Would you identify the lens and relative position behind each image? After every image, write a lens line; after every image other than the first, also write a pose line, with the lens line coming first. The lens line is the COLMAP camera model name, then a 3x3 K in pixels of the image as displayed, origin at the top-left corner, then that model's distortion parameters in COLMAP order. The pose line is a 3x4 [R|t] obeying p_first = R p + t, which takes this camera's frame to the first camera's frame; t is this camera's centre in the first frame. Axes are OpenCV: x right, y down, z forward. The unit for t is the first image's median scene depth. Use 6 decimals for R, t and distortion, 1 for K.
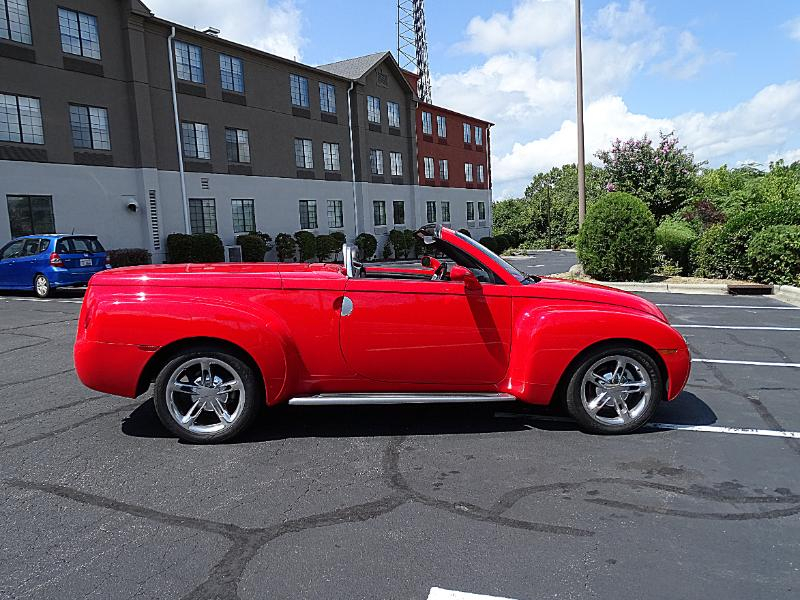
lens RADIAL K [[622.3, 0, 406.8], [0, 622.3, 338.9], [0, 0, 1]] dist [-0.000296, 0.007154]
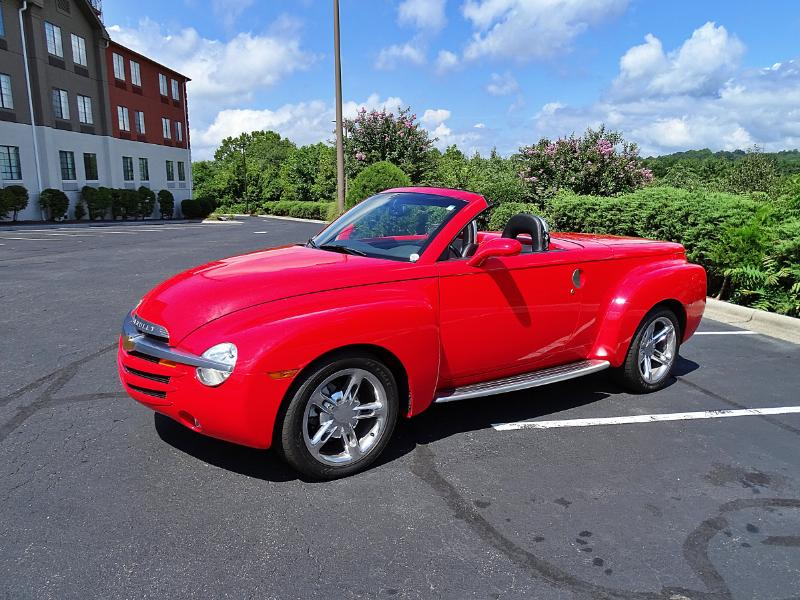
lens RADIAL K [[593.6, 0, 408.1], [0, 593.6, 337.2], [0, 0, 1]] dist [-0.009712, 0.003537]
pose [[0.874114, -0.065629, 0.481267, -0.085555], [0.036226, 0.996879, 0.070145, -0.014360], [-0.484369, -0.043880, 0.873763, 0.103215]]
